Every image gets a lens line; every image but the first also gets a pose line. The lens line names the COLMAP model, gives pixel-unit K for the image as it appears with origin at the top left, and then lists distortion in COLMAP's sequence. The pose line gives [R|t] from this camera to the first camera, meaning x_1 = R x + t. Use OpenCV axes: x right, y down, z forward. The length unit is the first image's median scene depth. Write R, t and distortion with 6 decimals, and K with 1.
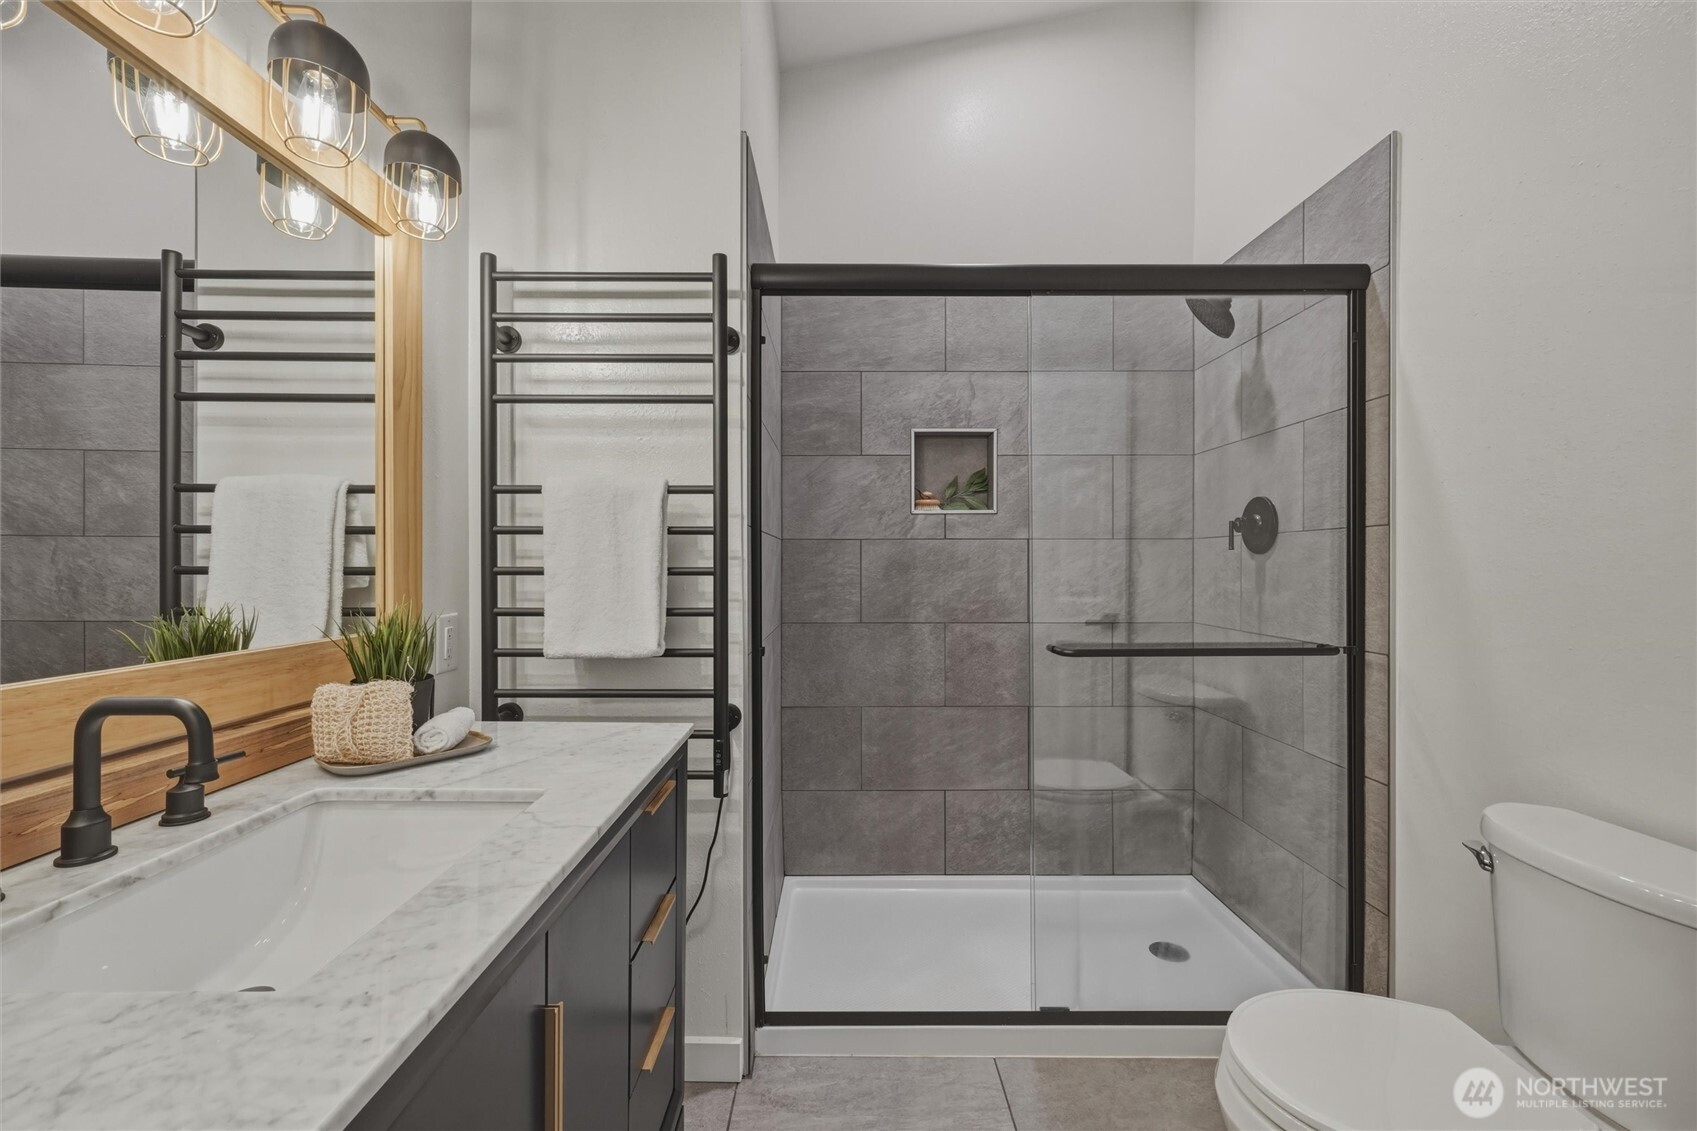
lens RADIAL K [[719.8, 0, 848.9], [0, 719.8, 554.4], [0, 0, 1]] dist [-0.000292, 0.000088]
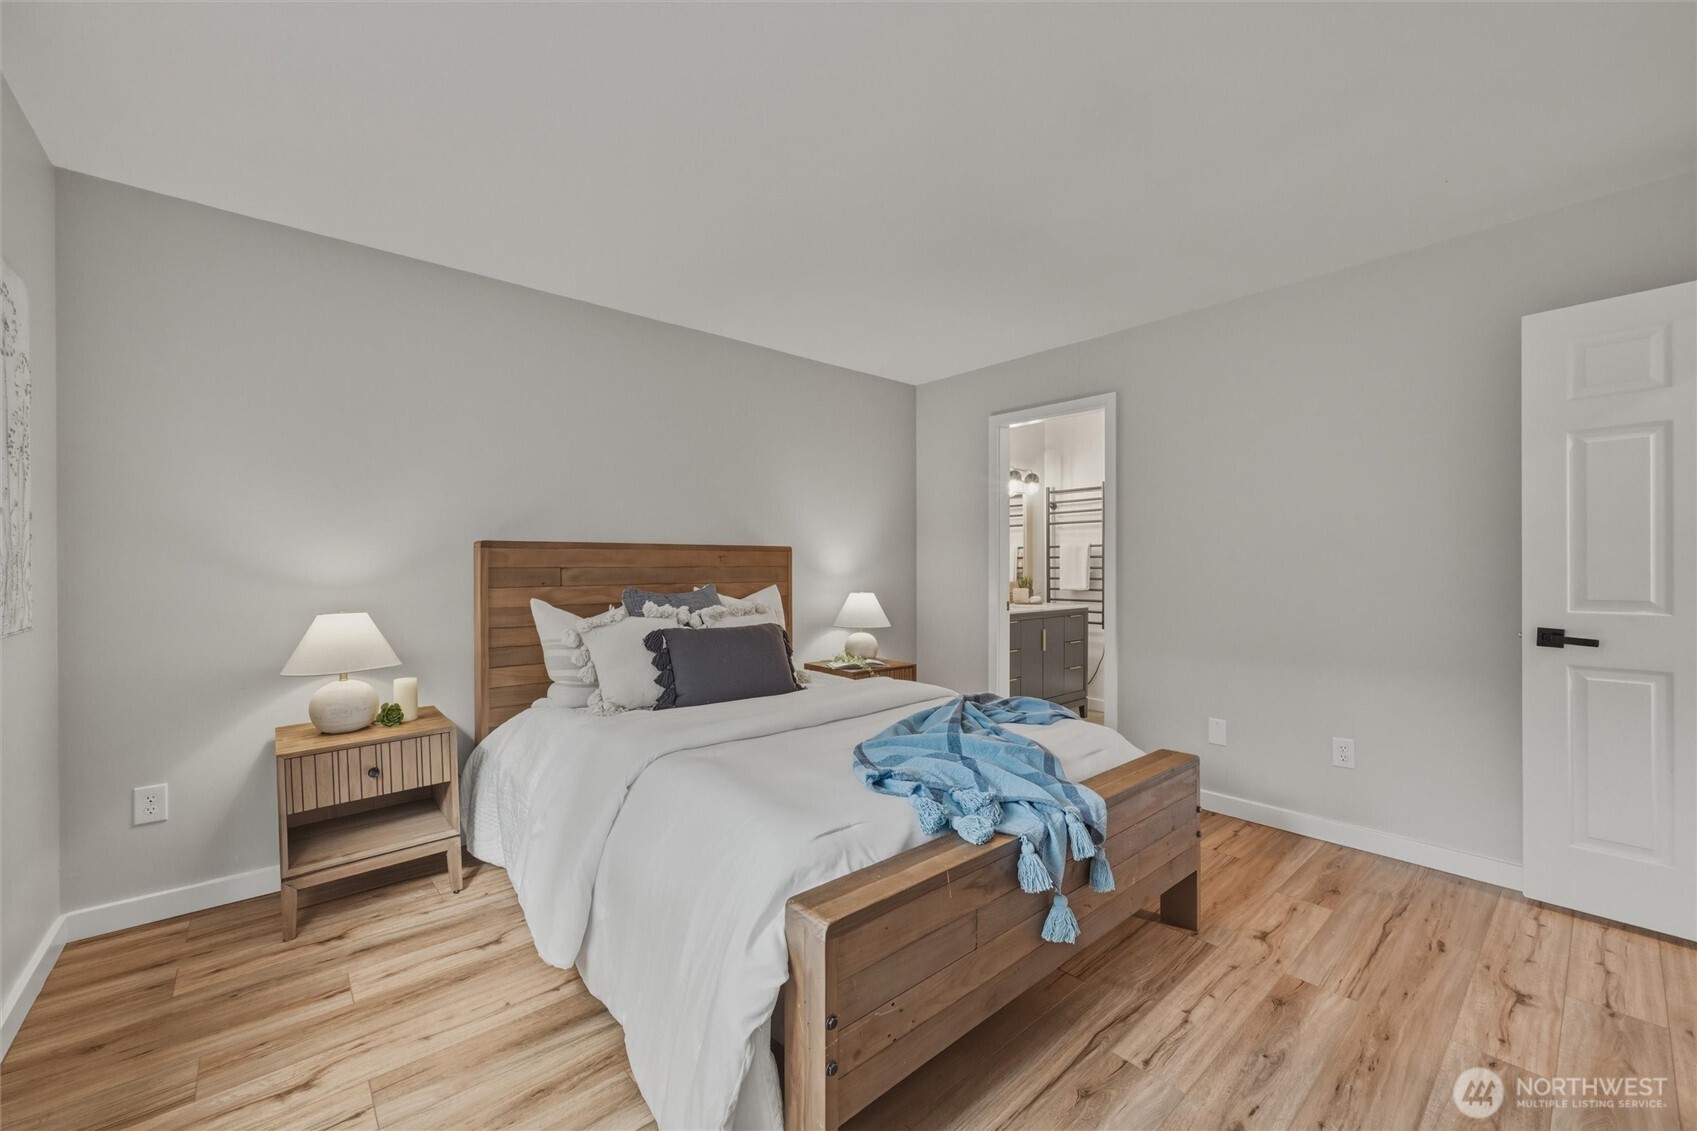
lens RADIAL K [[668.0, 0, 847.1], [0, 668.0, 568.3], [0, 0, 1]] dist [-0.000269, 0.000164]
pose [[0.657586, -0.000215, -0.753379, 1.534384], [0.004066, 0.999986, 0.003264, 0.009857], [0.753368, -0.005209, 0.657578, -2.238668]]
